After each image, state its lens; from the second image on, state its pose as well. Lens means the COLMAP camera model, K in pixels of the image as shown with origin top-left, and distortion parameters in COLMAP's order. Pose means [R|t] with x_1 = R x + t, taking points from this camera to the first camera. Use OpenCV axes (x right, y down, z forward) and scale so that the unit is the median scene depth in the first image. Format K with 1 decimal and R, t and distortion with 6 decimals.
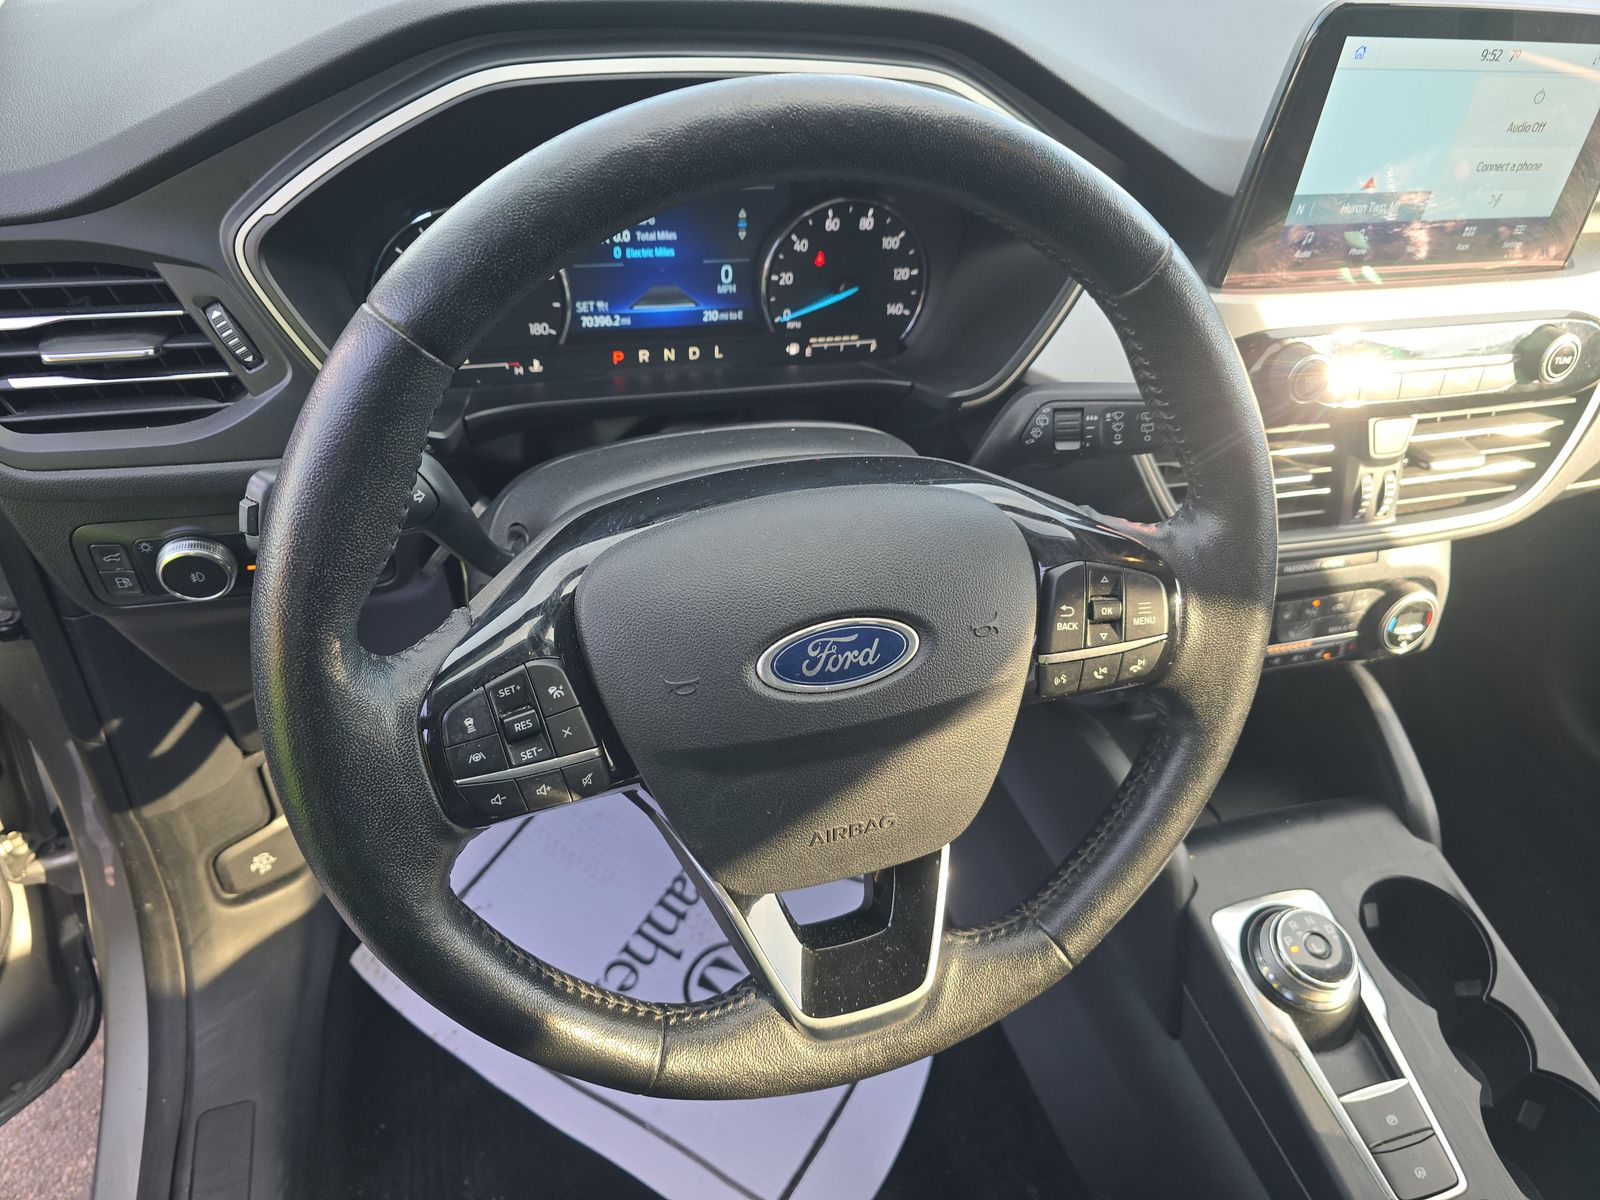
lens RADIAL K [[1071.1, 0, 802.6], [0, 1071.1, 600.8], [0, 0, 1]] dist [0.038408, 0.001676]
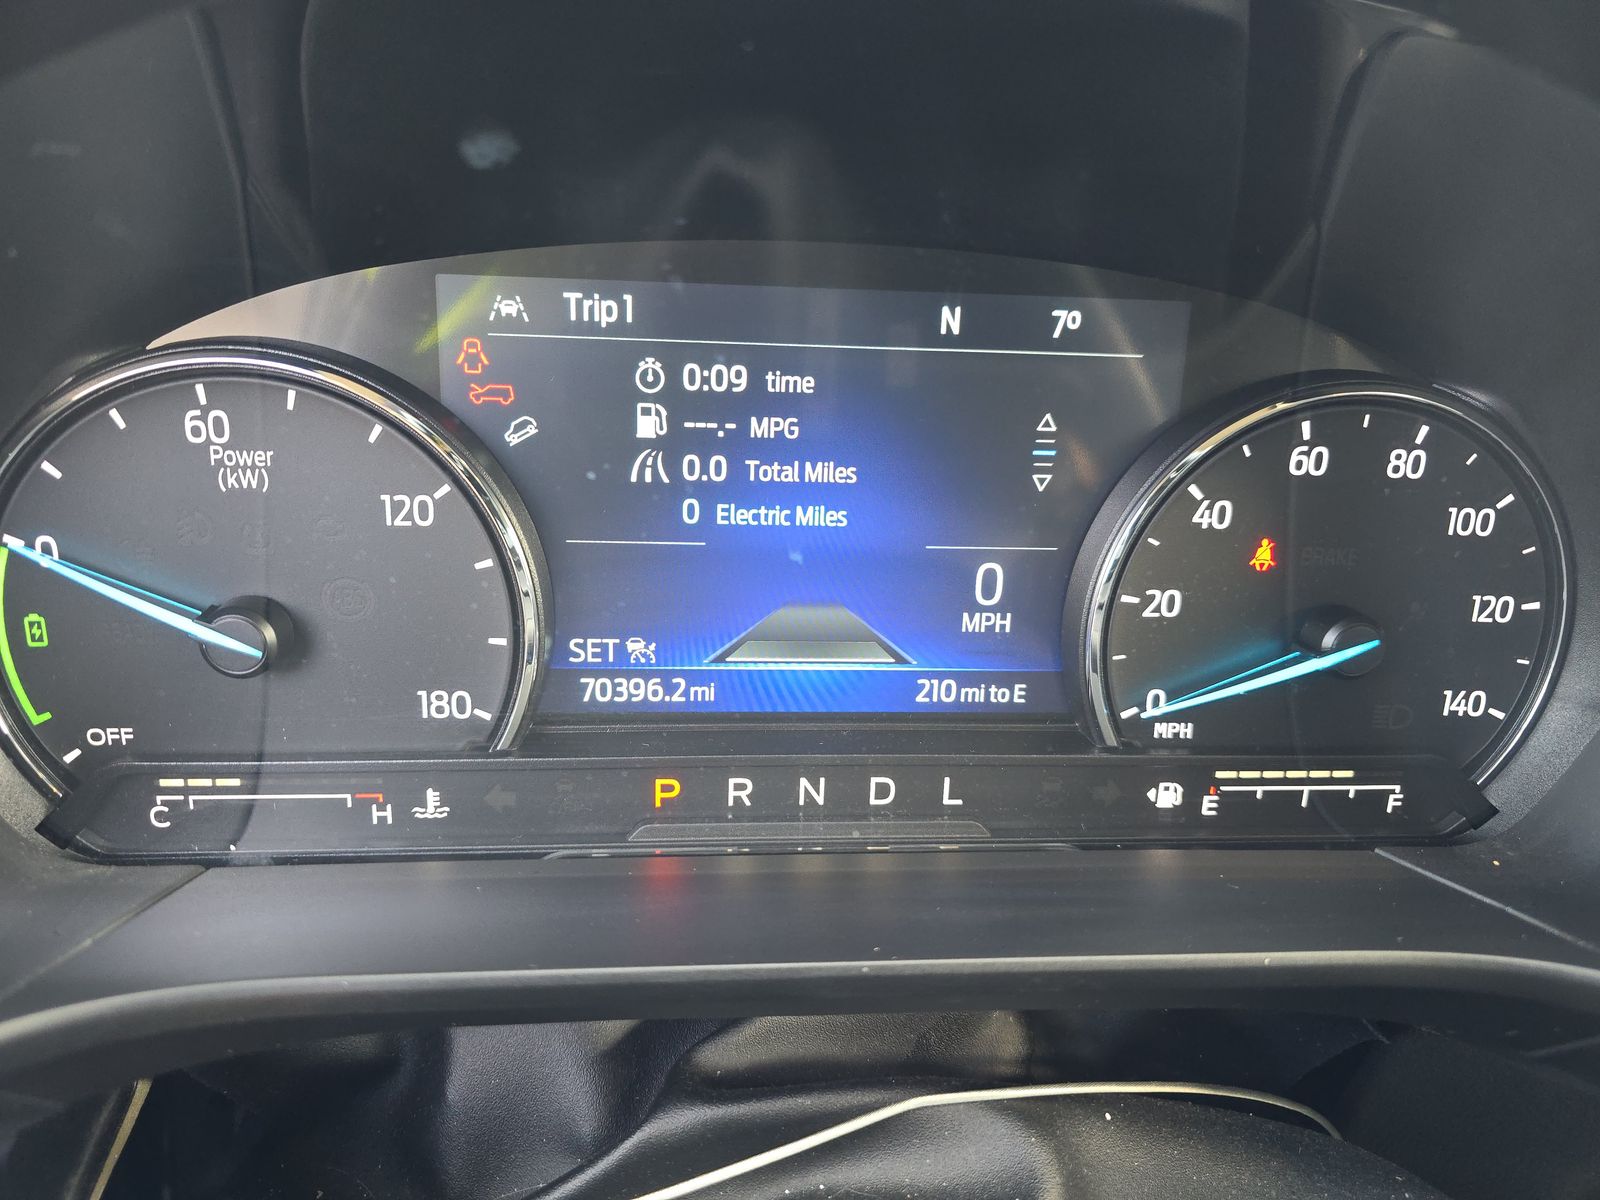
lens RADIAL K [[1071.1, 0, 798.8], [0, 1071.1, 605.6], [0, 0, 1]] dist [0.038408, 0.001676]
pose [[0.976325, 0.045458, -0.211478, -0.056709], [-0.107559, 0.950258, -0.292302, -0.184819], [0.187671, 0.308128, 0.932650, 0.654646]]
